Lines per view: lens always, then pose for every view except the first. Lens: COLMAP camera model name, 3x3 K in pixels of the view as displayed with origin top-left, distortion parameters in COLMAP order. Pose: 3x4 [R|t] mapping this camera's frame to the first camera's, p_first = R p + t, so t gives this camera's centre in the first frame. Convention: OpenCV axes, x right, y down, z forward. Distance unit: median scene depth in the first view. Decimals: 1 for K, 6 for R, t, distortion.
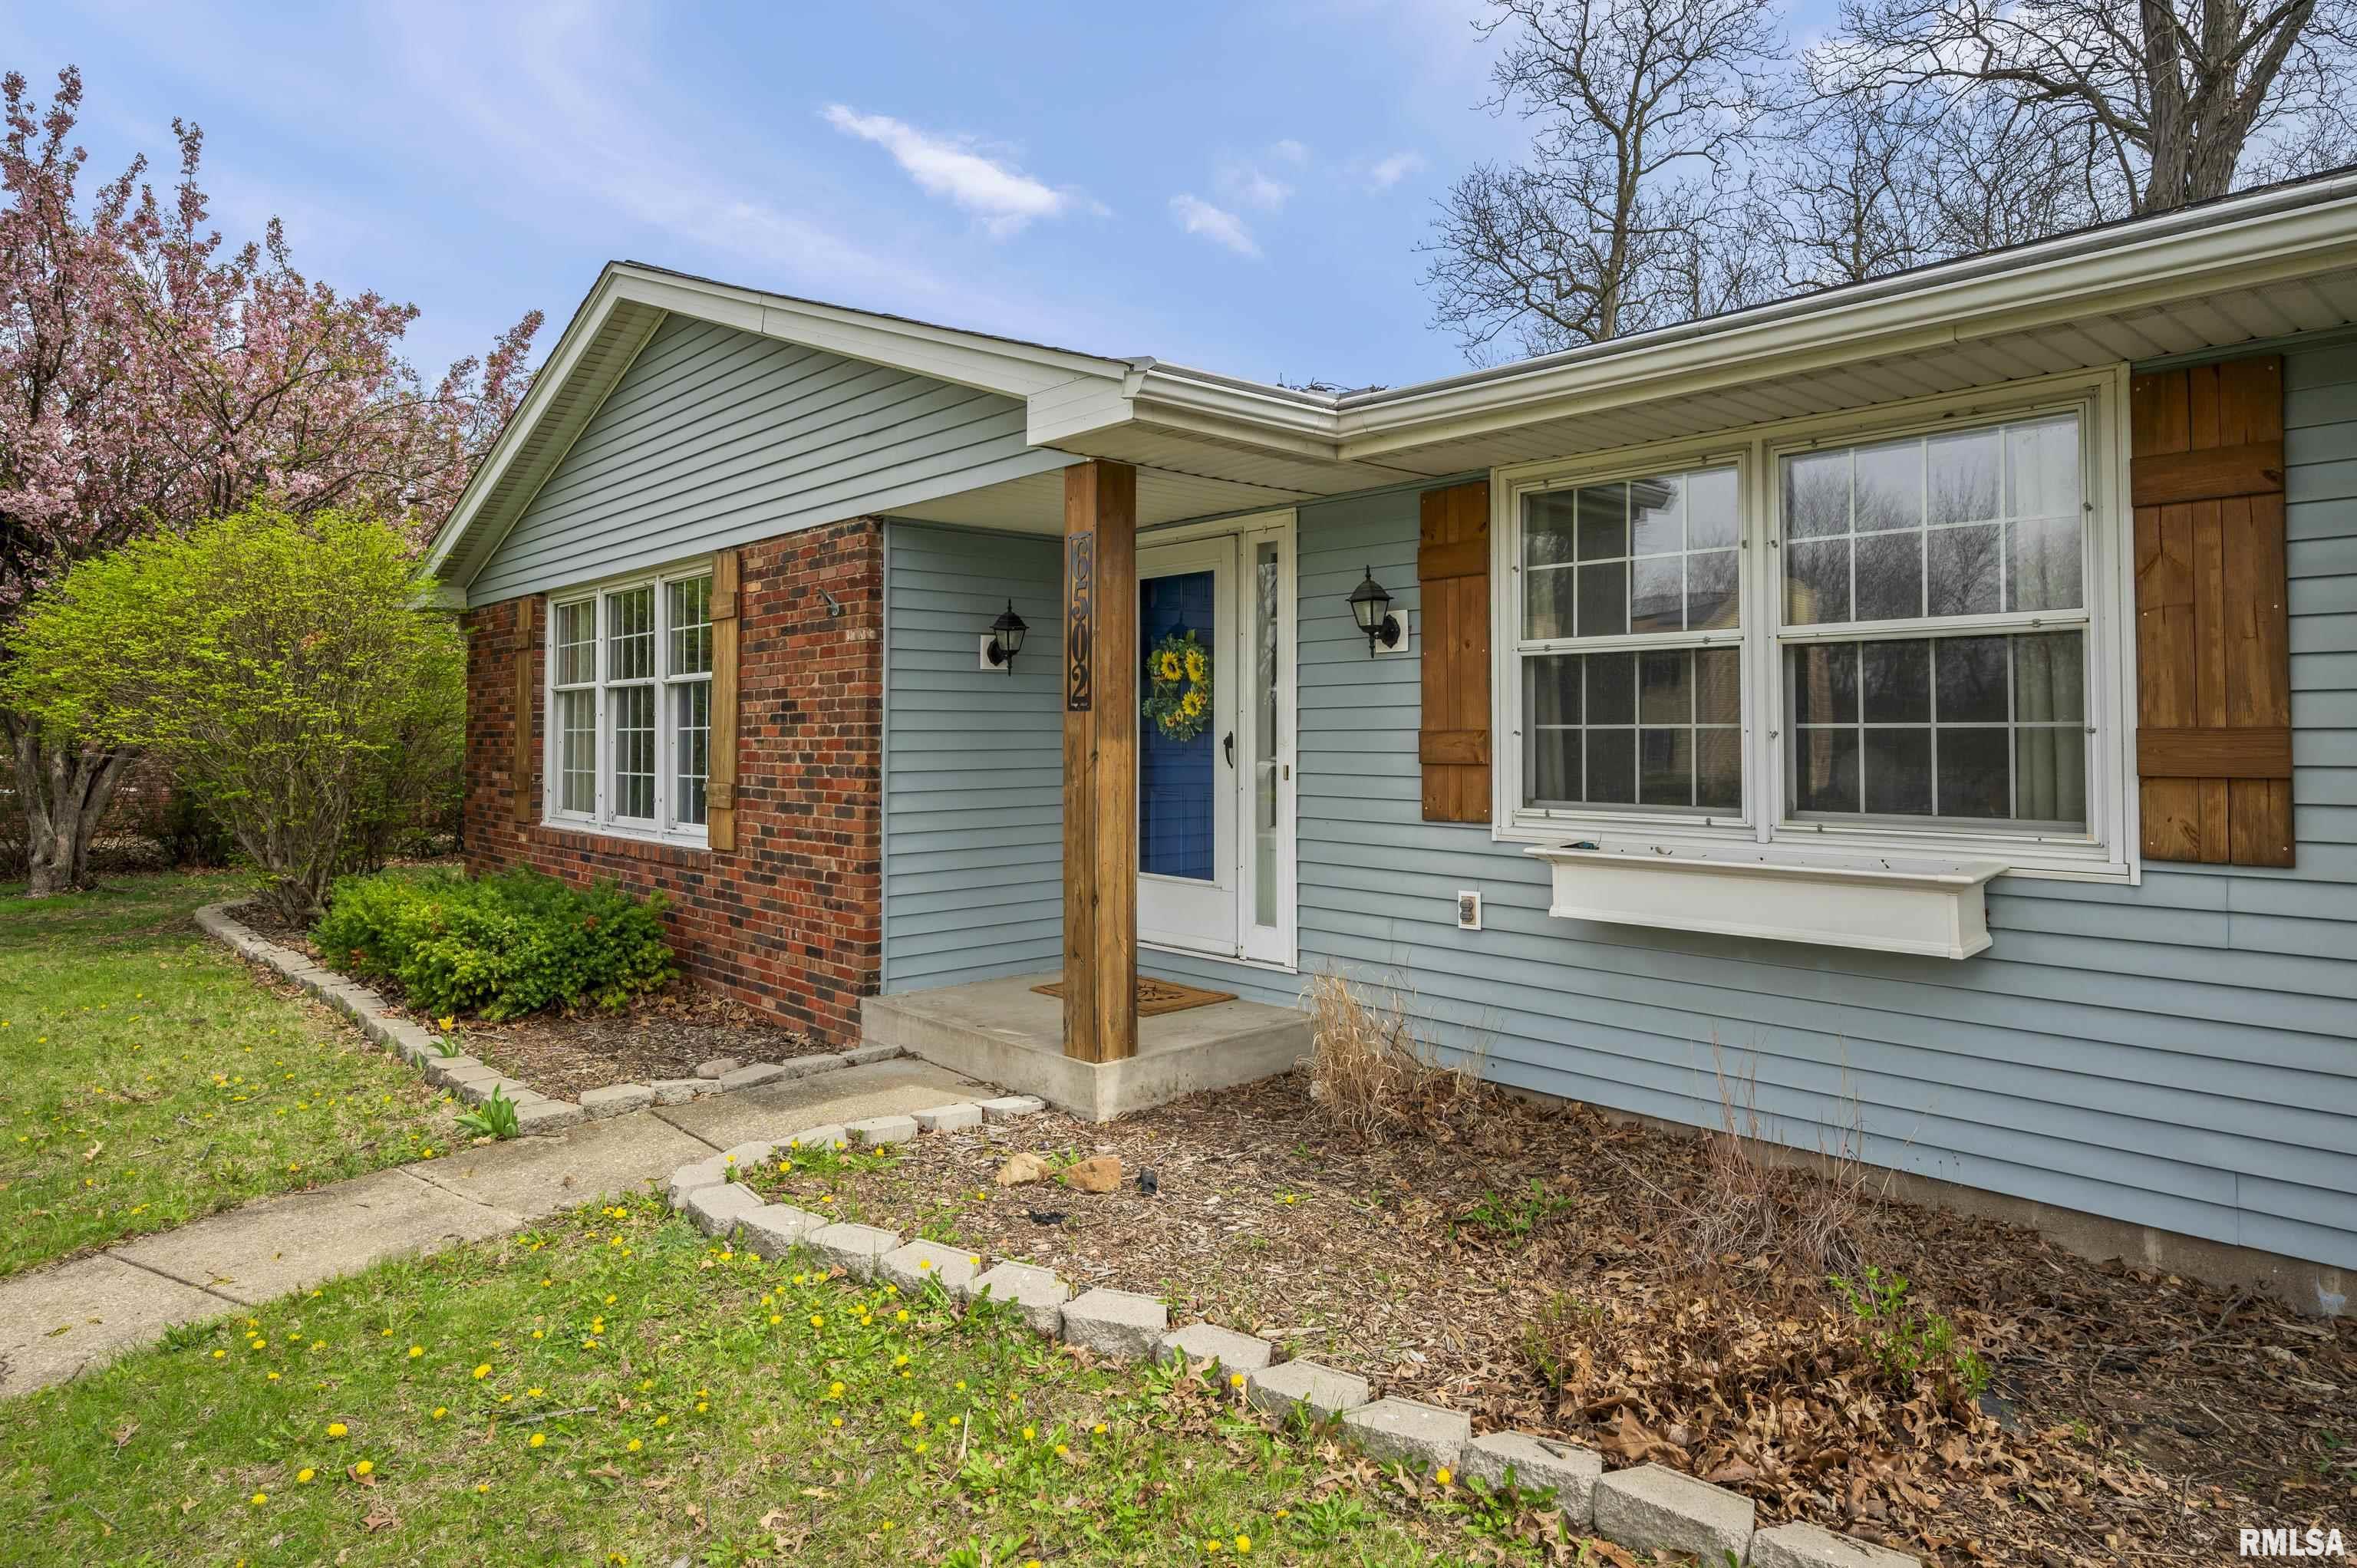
lens RADIAL K [[1397.1, 0, 1174.3], [0, 1397.1, 732.3], [0, 0, 1]] dist [-0.000766, -0.000487]
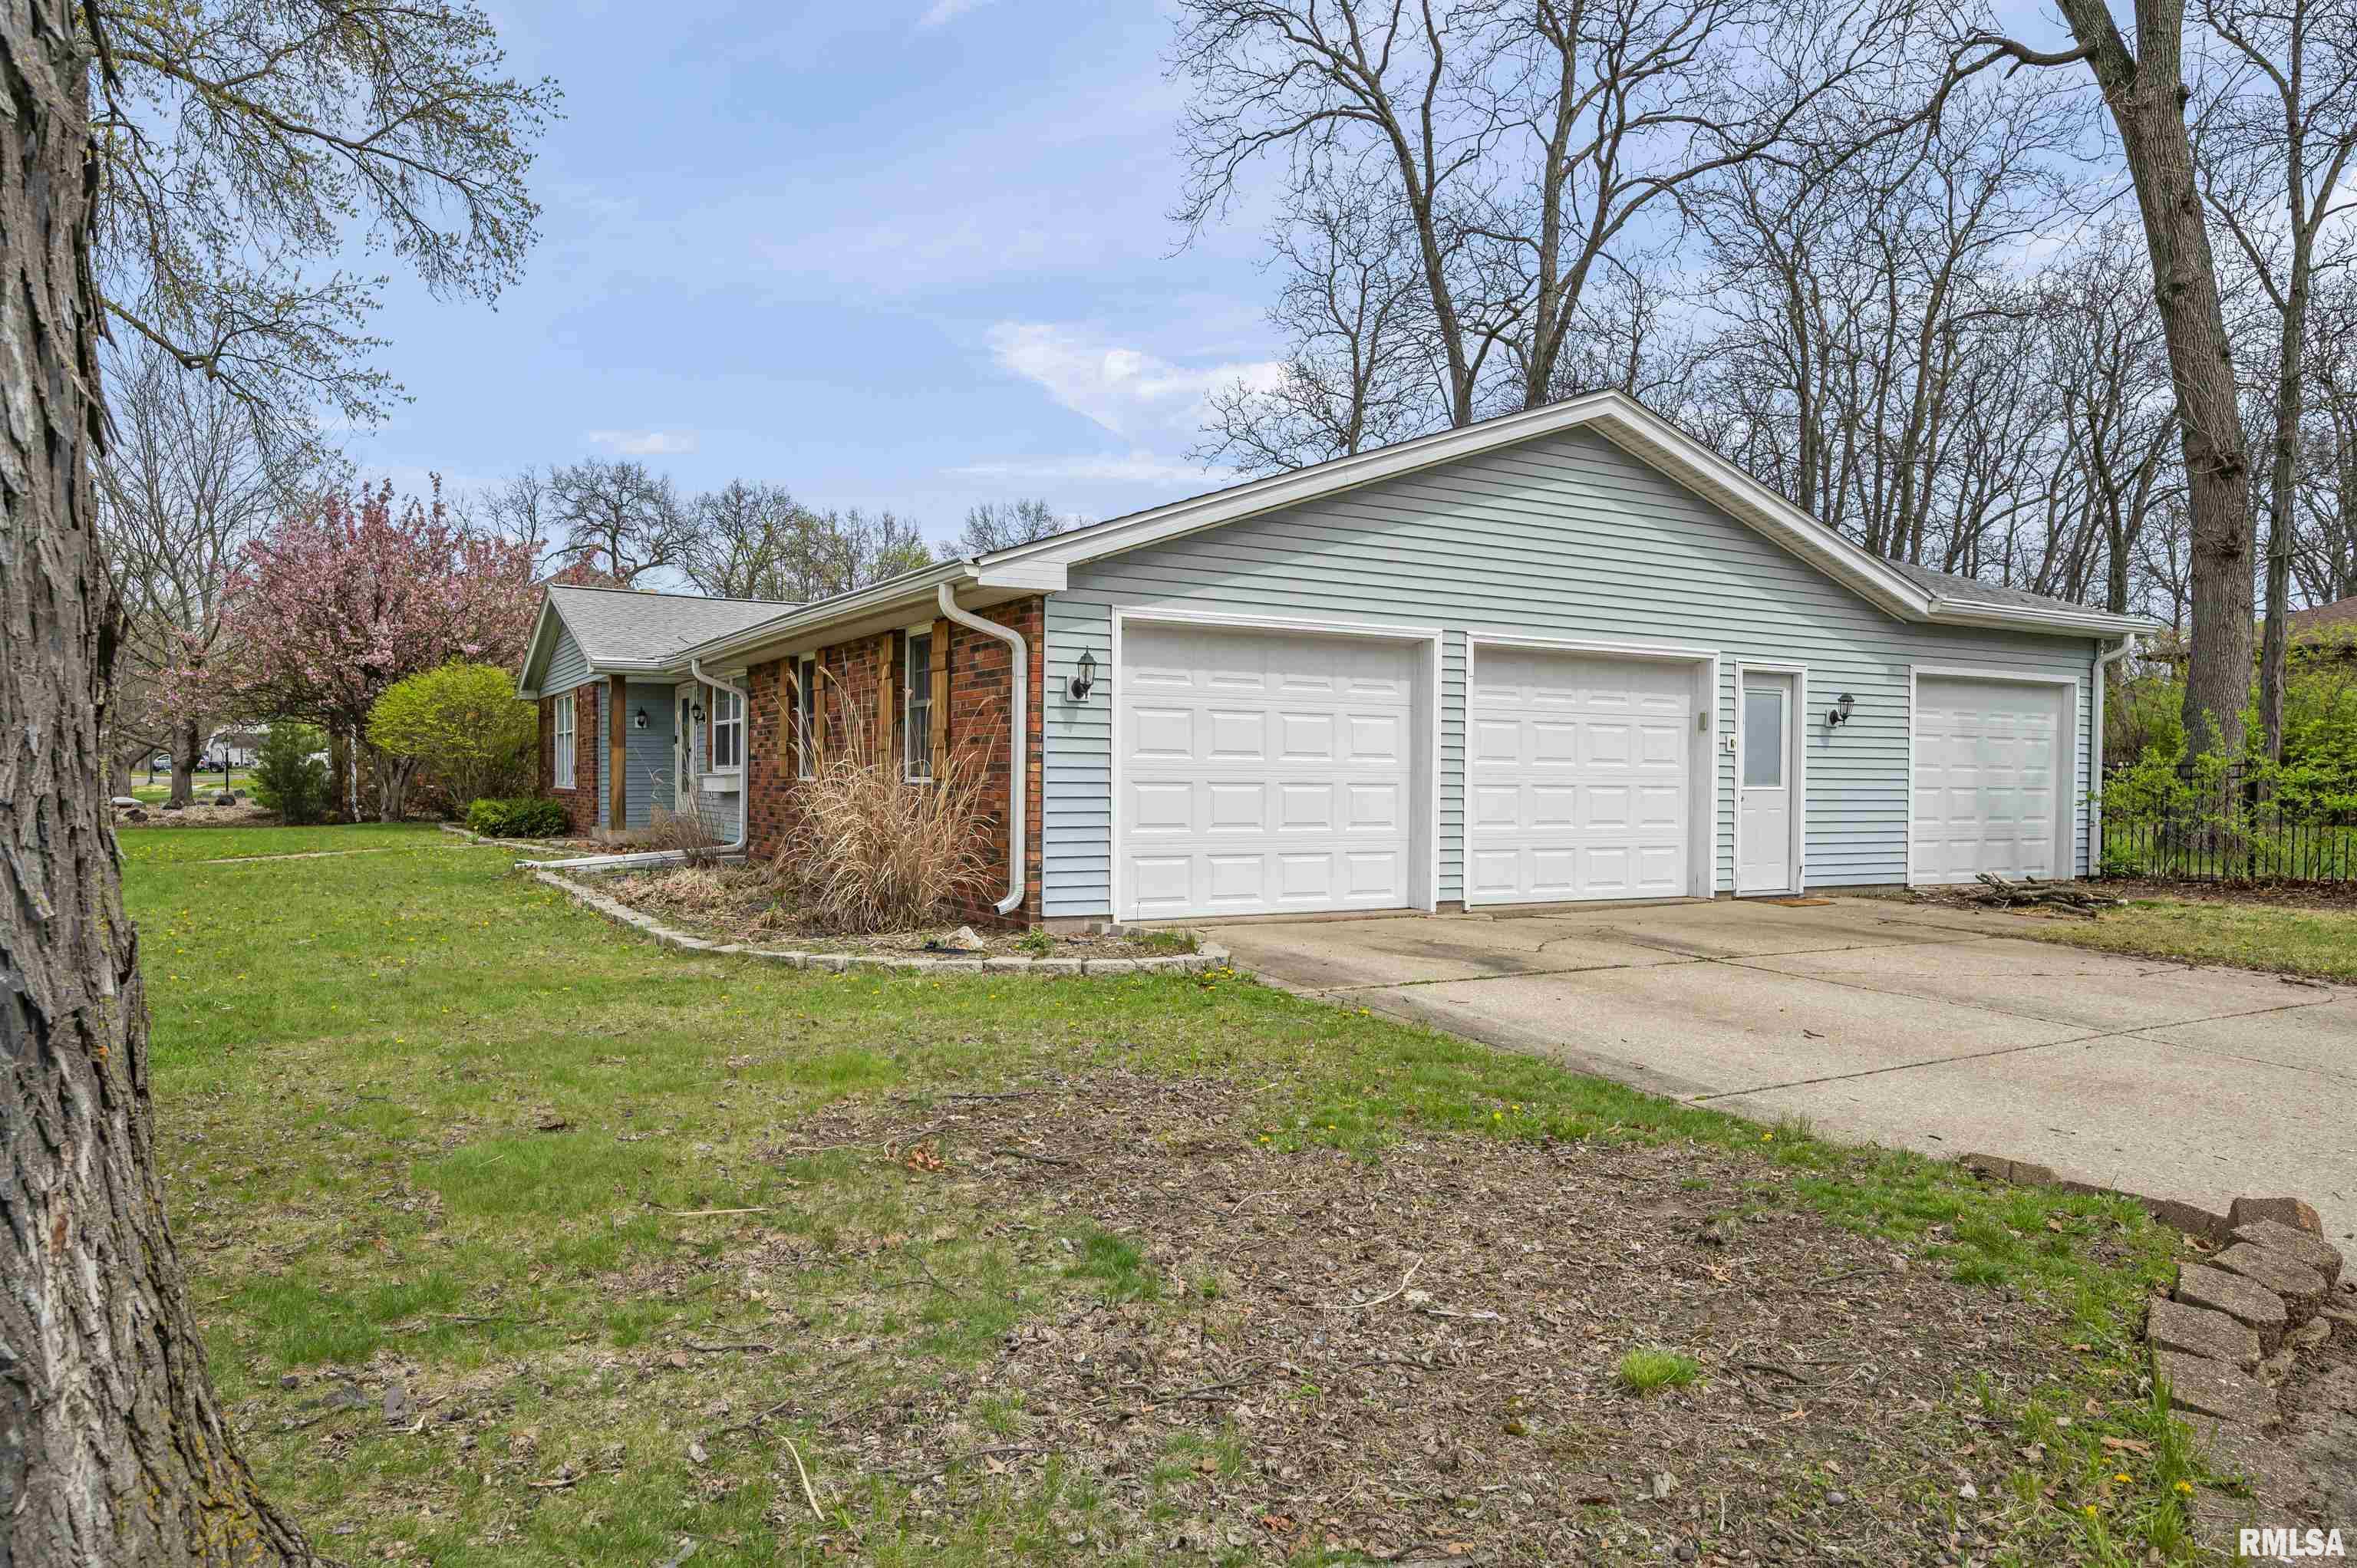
lens RADIAL K [[1471.8, 0, 1178.5], [0, 1471.8, 784.0], [0, 0, 1]] dist [0.001733, 0.000335]
pose [[0.980985, -0.003191, -0.194057, 1.719017], [0.007136, 0.999782, 0.019633, 0.027726], [0.193952, -0.020644, 0.980794, -2.045539]]
